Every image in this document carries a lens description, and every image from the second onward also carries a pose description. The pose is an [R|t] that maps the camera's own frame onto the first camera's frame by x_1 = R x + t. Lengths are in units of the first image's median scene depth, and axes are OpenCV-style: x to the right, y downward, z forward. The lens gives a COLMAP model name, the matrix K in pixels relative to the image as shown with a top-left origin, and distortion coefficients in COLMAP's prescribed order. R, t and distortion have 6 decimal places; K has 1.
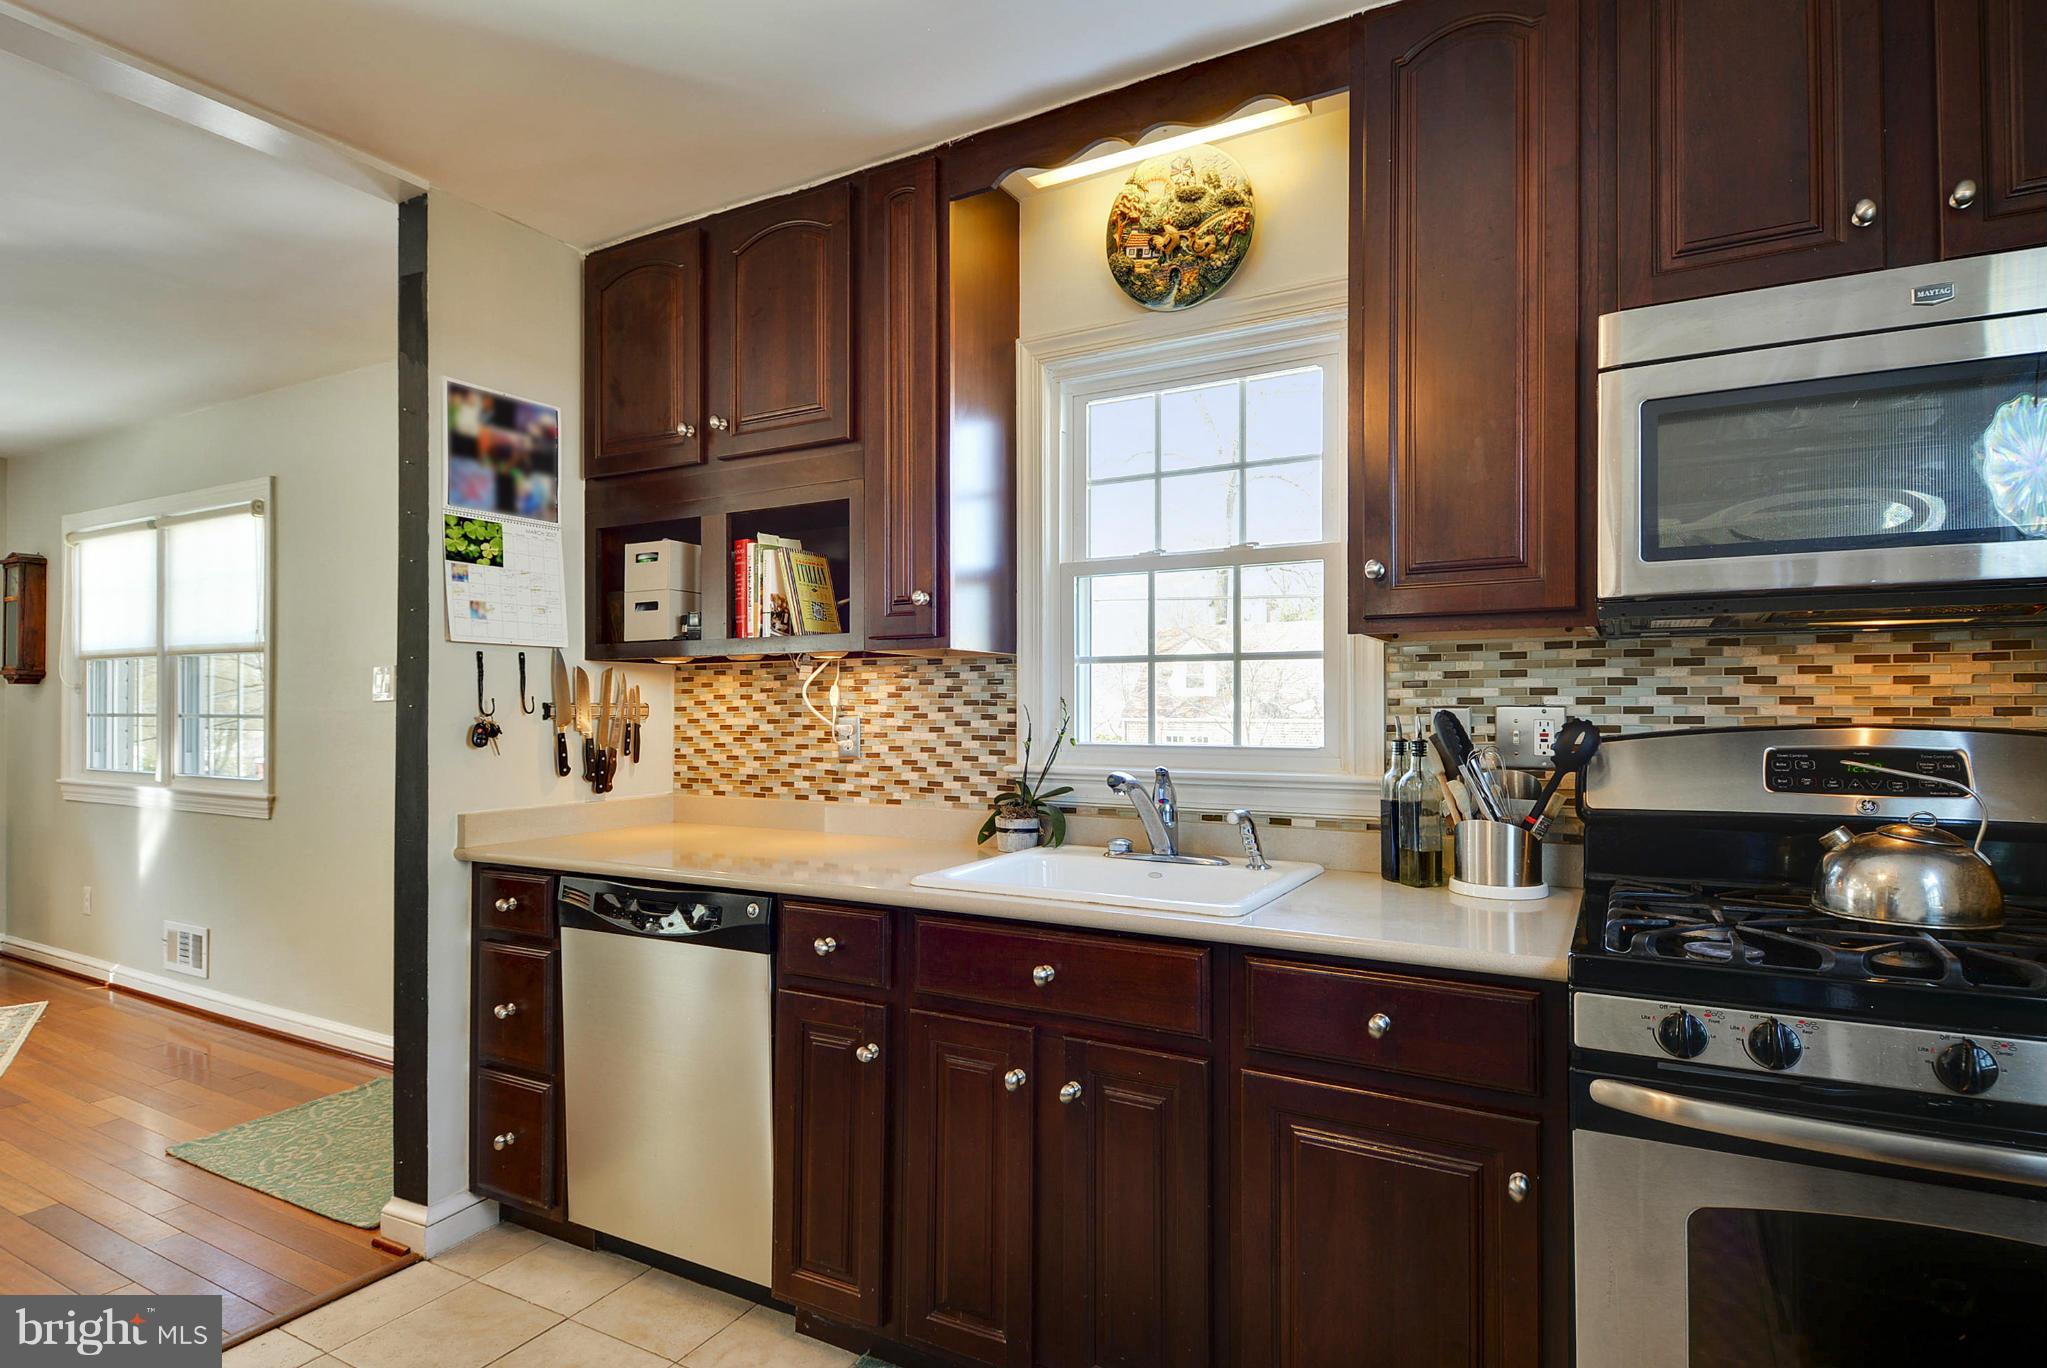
lens RADIAL K [[1032.8, 0, 1016.2], [0, 1032.8, 691.6], [0, 0, 1]] dist [0.014788, -0.006545]
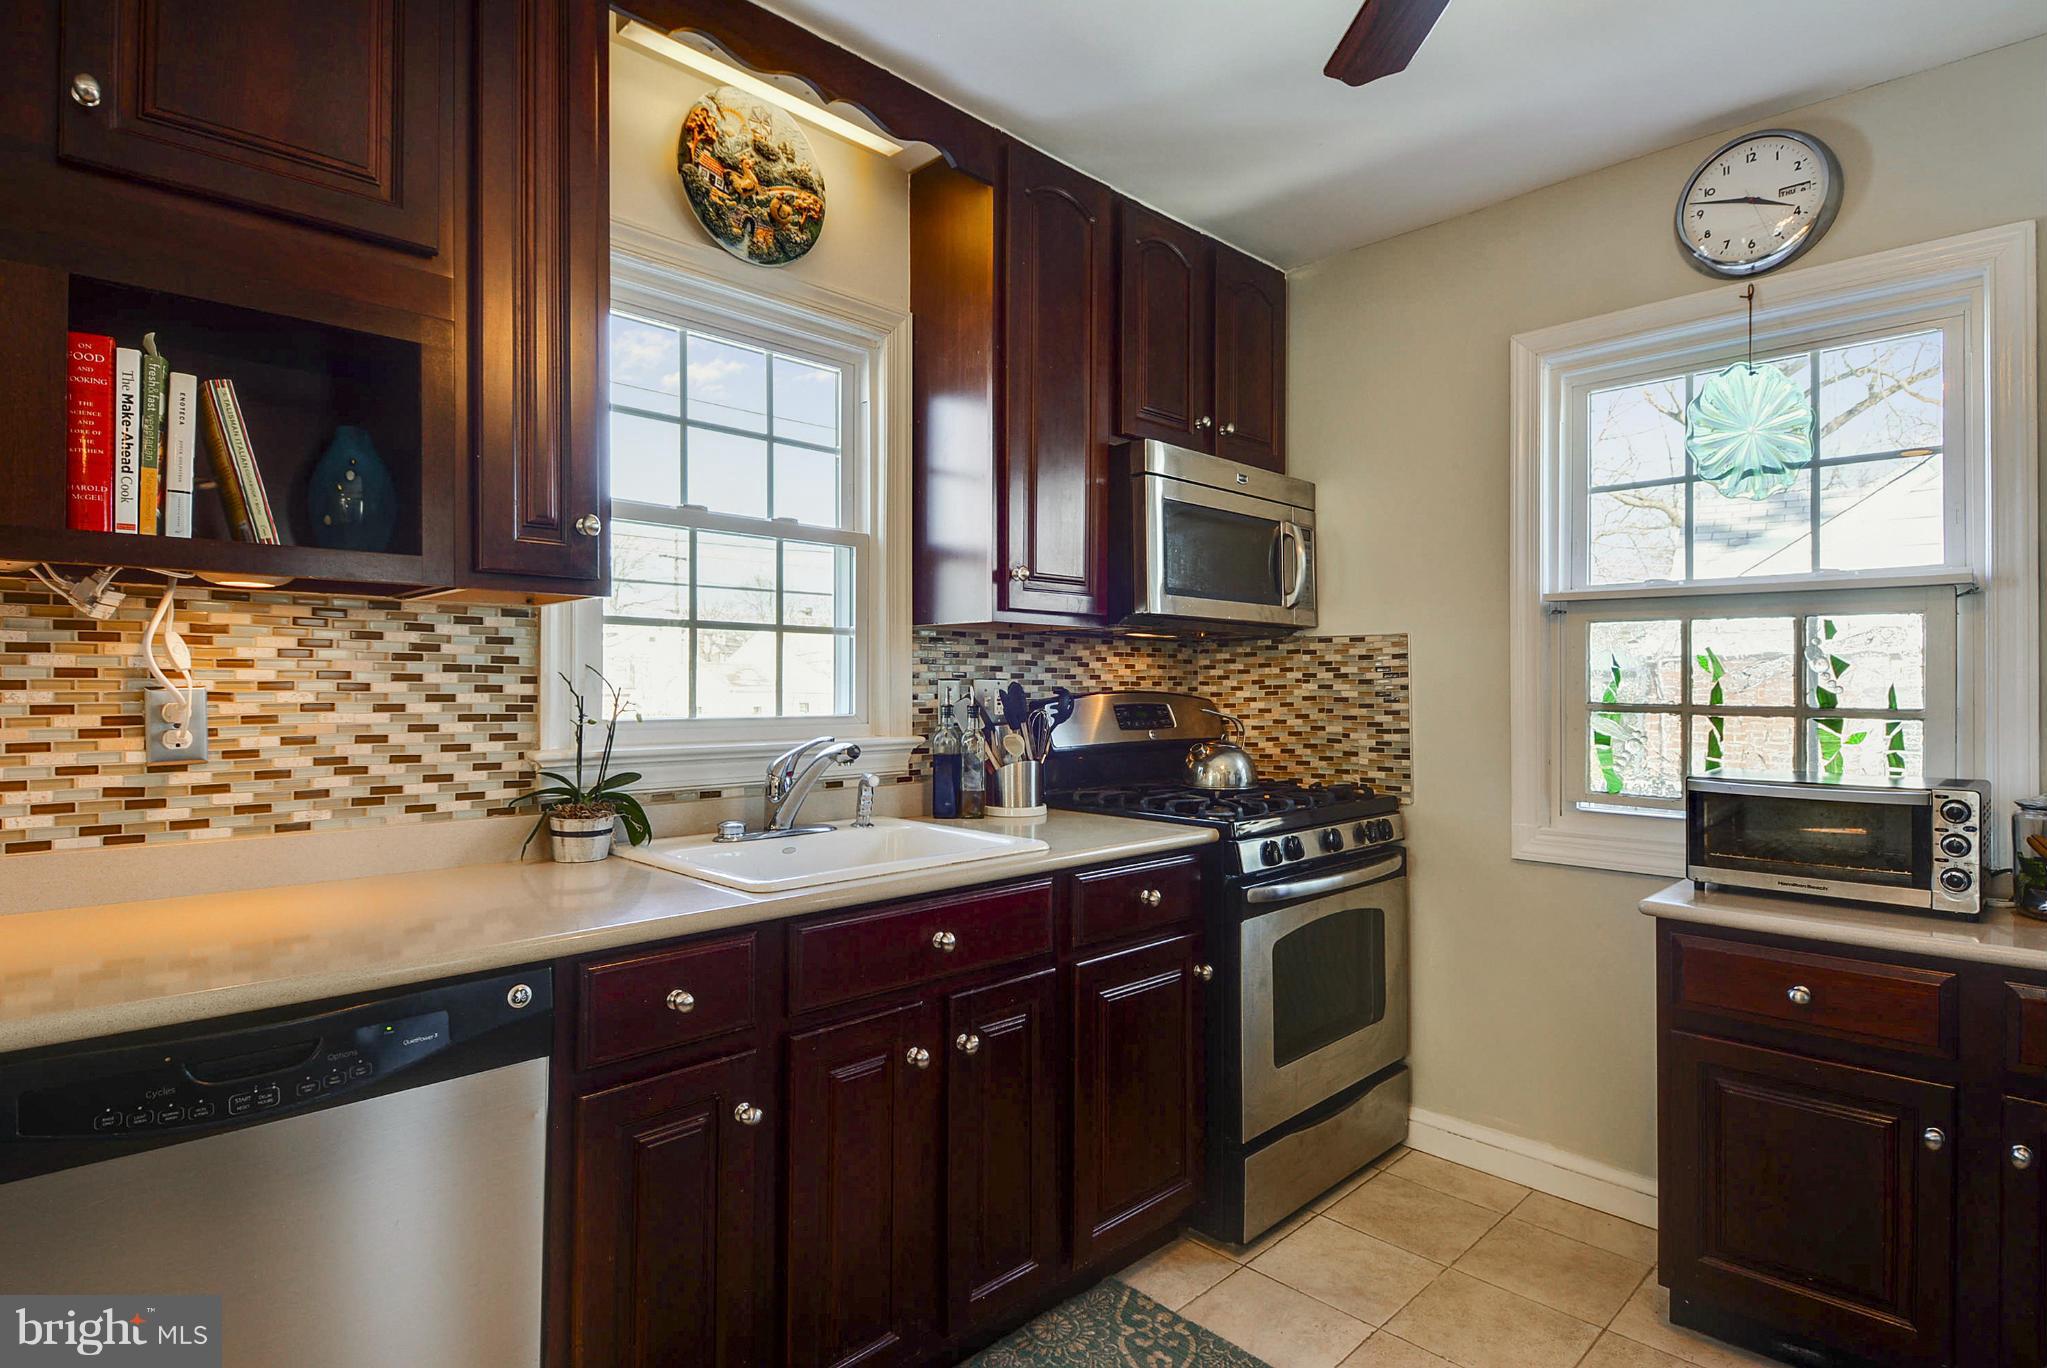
lens RADIAL K [[1032.8, 0, 1016.8], [0, 1032.8, 684.0], [0, 0, 1]] dist [0.014788, -0.006545]
pose [[0.292660, 0.010240, 0.956162, -0.614477], [-0.011059, 0.999912, -0.007324, 0.022731], [-0.956153, -0.008430, 0.292748, 0.433177]]
